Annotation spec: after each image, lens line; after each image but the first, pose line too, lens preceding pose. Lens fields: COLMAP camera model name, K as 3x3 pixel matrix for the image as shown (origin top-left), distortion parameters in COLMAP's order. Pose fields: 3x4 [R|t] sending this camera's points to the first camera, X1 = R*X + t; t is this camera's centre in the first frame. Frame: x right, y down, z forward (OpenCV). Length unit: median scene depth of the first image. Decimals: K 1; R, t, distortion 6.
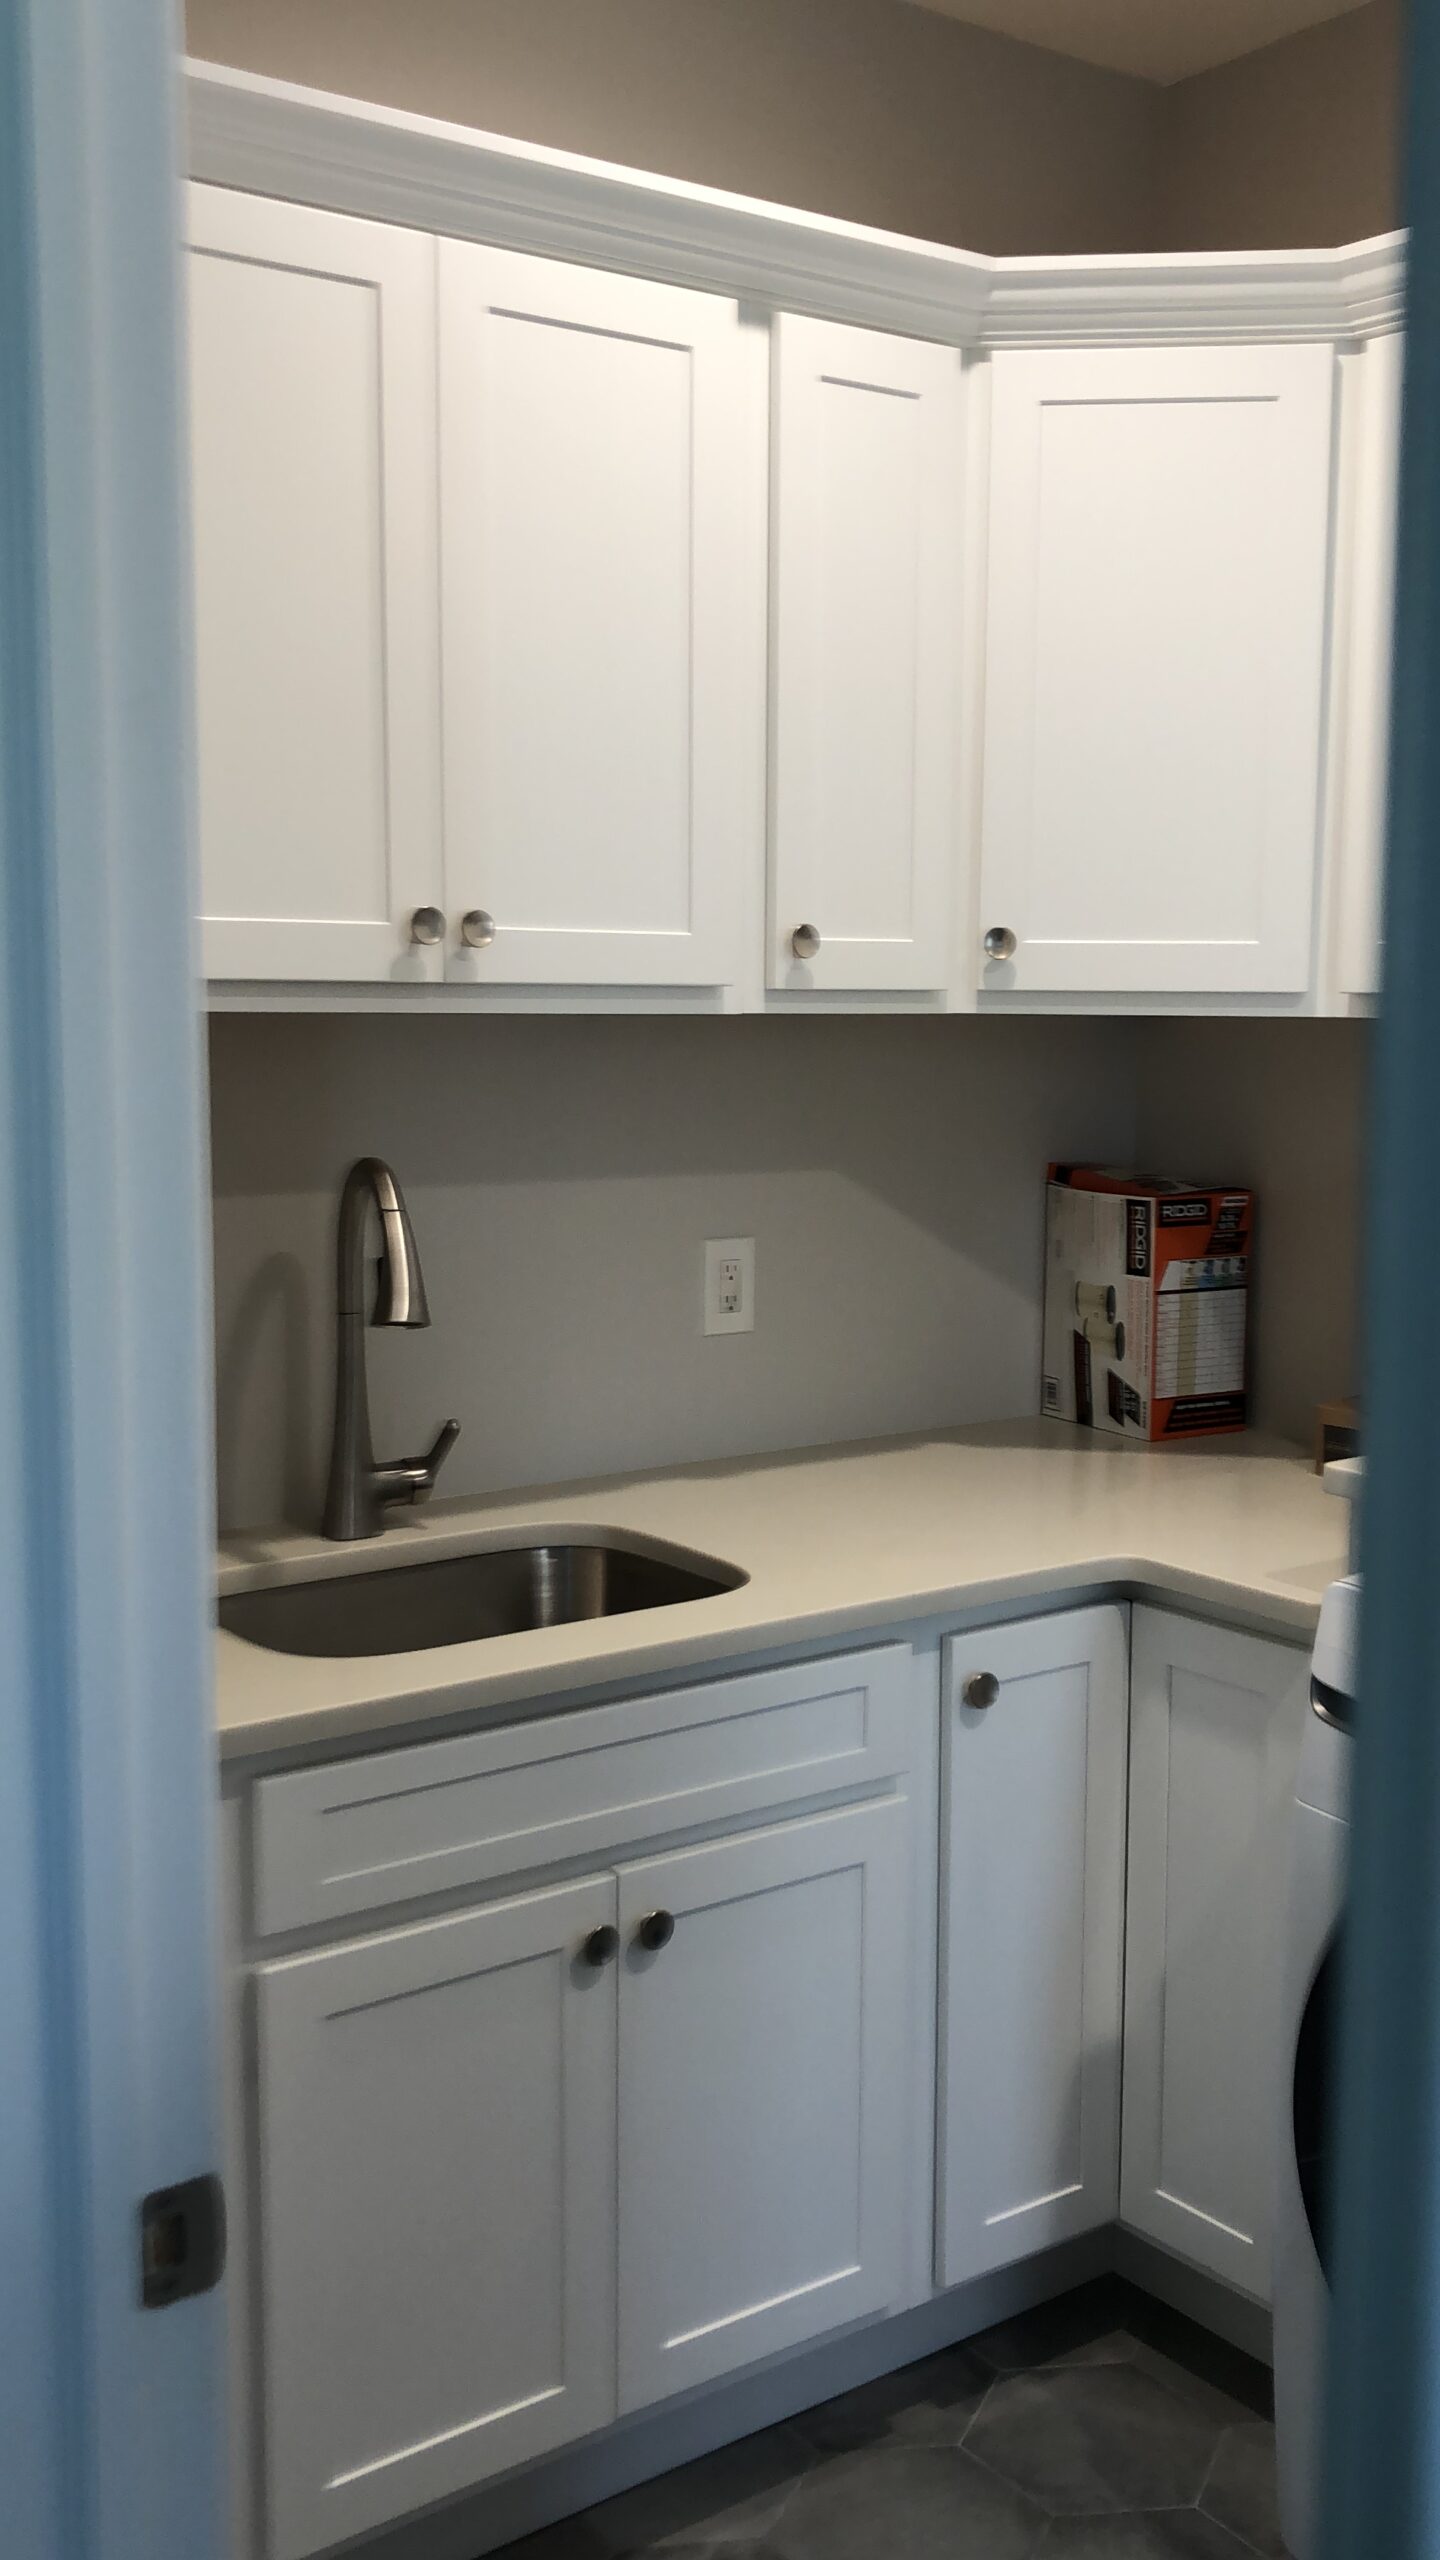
lens RADIAL K [[2404.5, 0, 765.5], [0, 2404.5, 1292.9], [0, 0, 1]] dist [-0.000507, 0.000000]
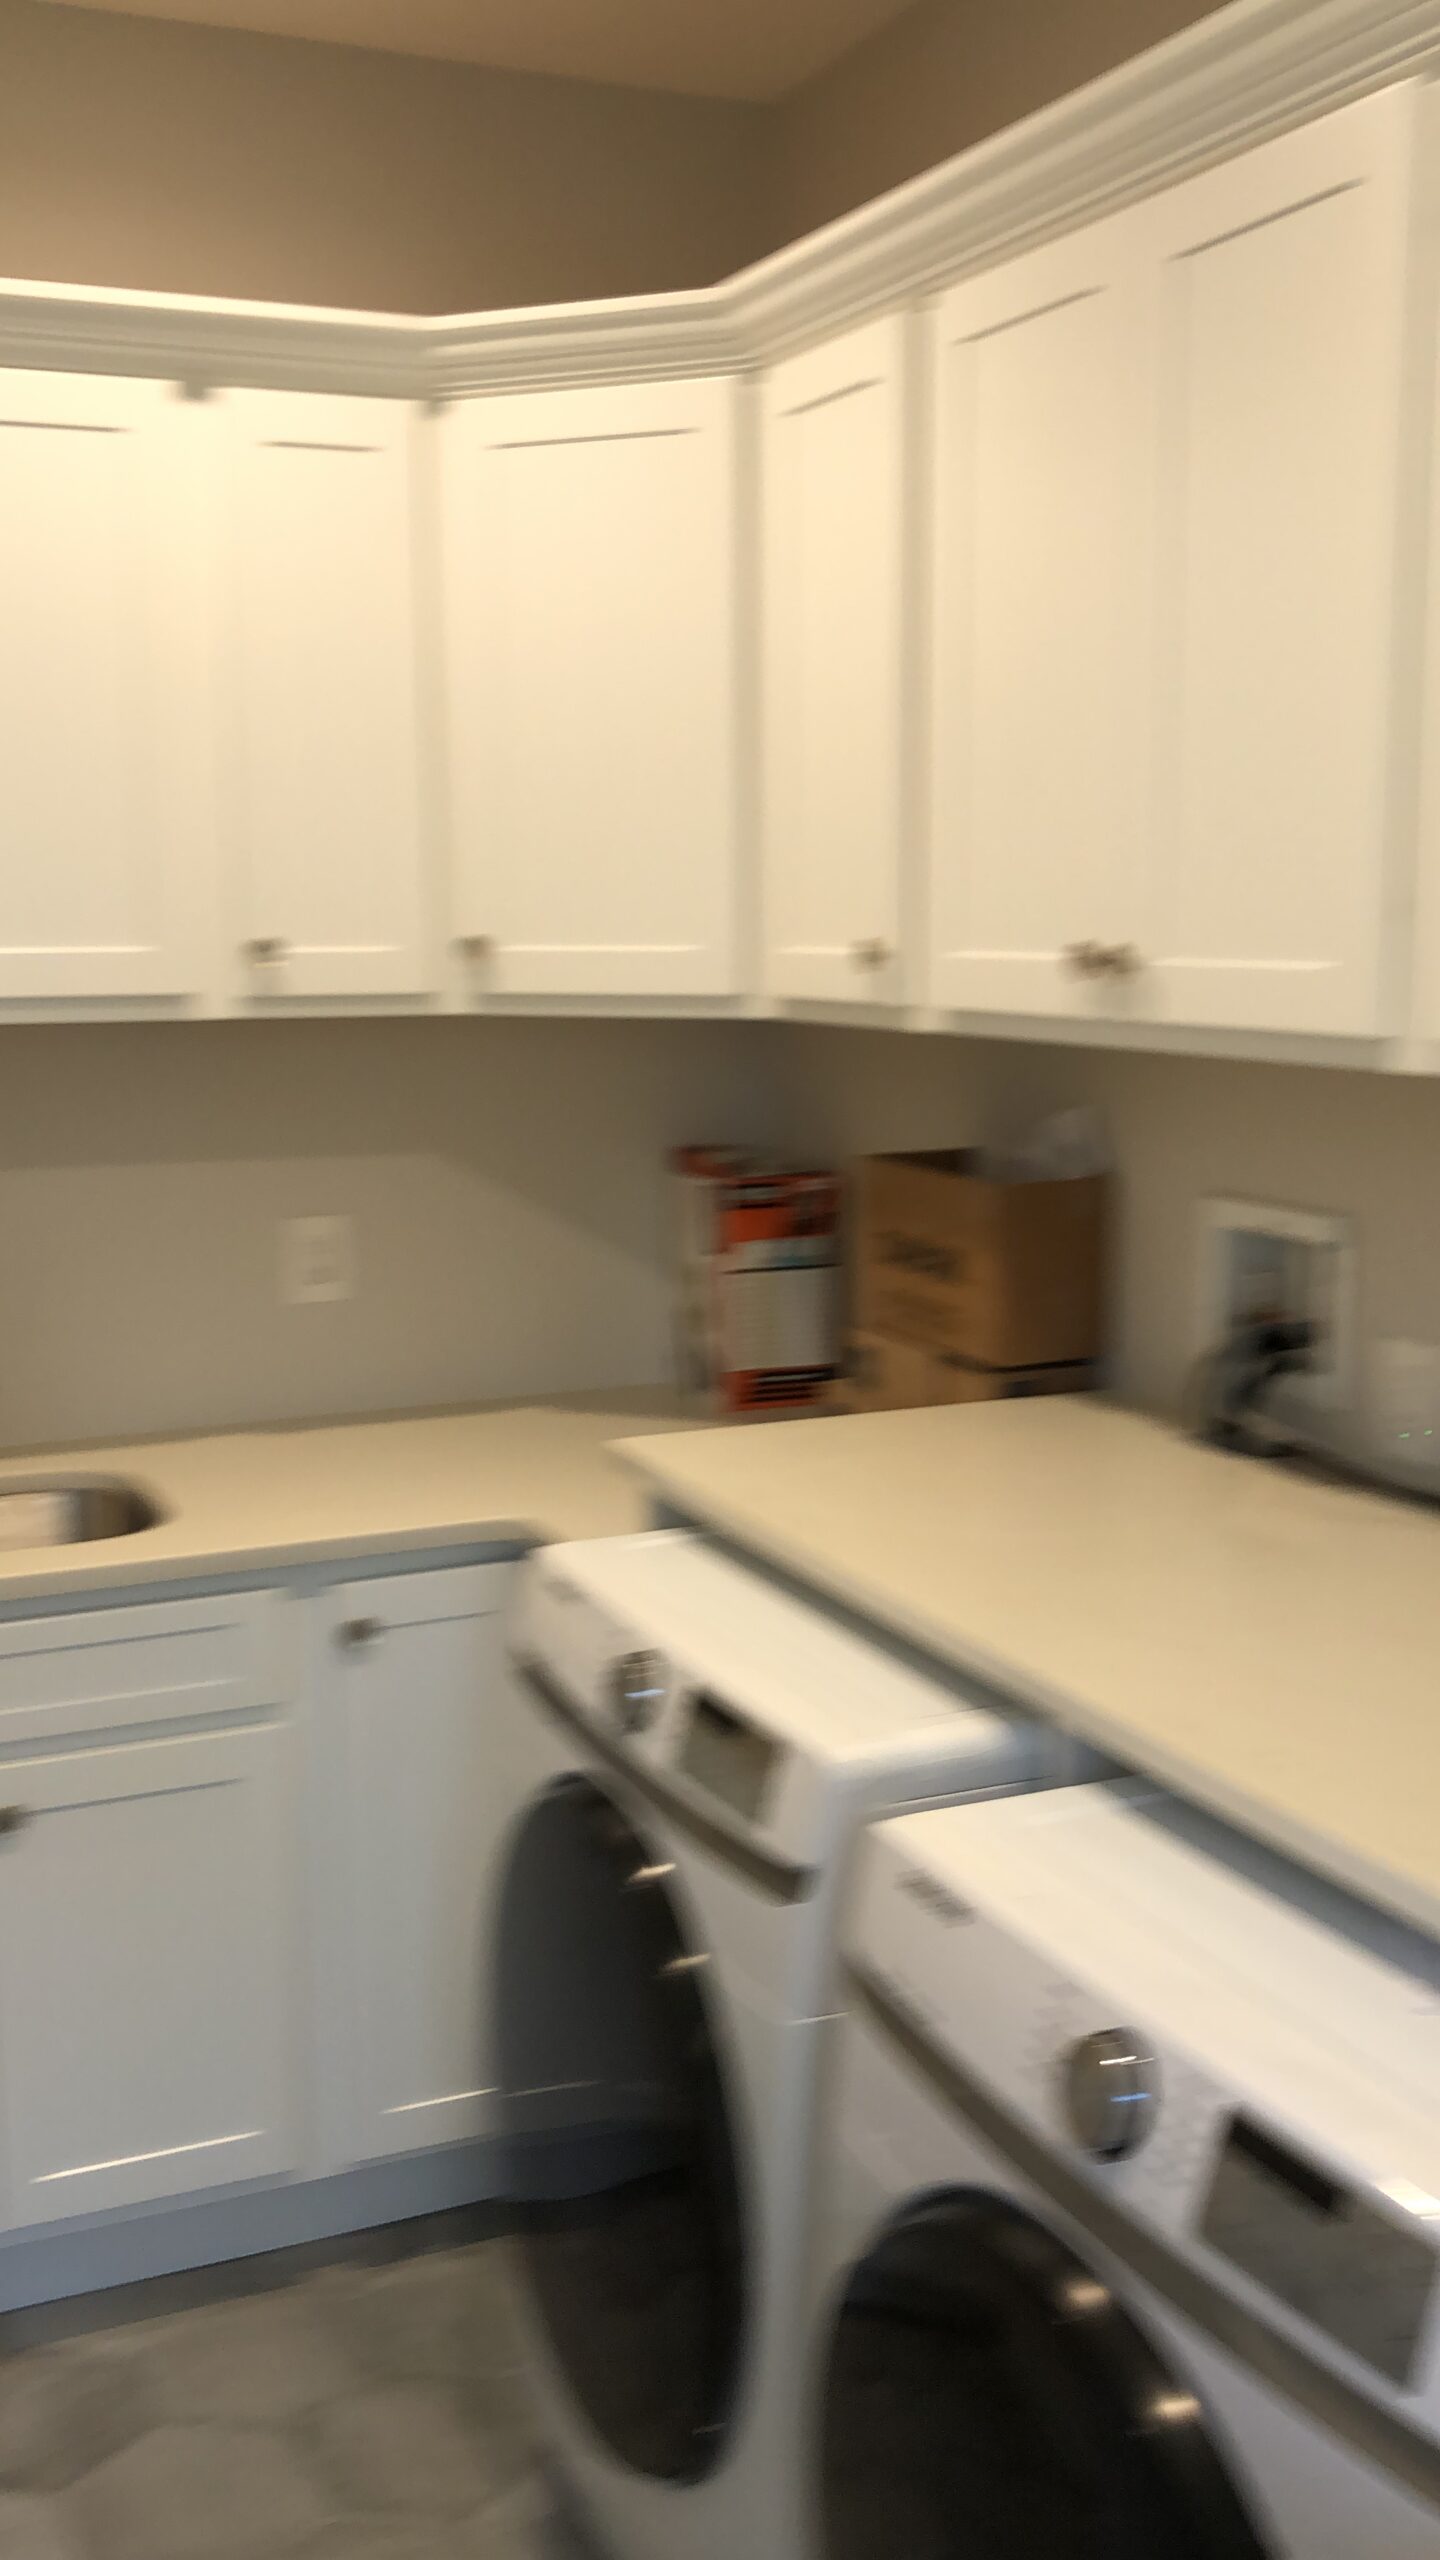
lens RADIAL K [[2404.5, 0, 662.4], [0, 2404.5, 1314.1], [0, 0, 1]] dist [-0.000507, 0.000000]
pose [[0.971735, 0.023831, -0.234870, 0.449087], [-0.015442, 0.999178, 0.037490, -0.024123], [0.235571, -0.032803, 0.971303, -0.039454]]
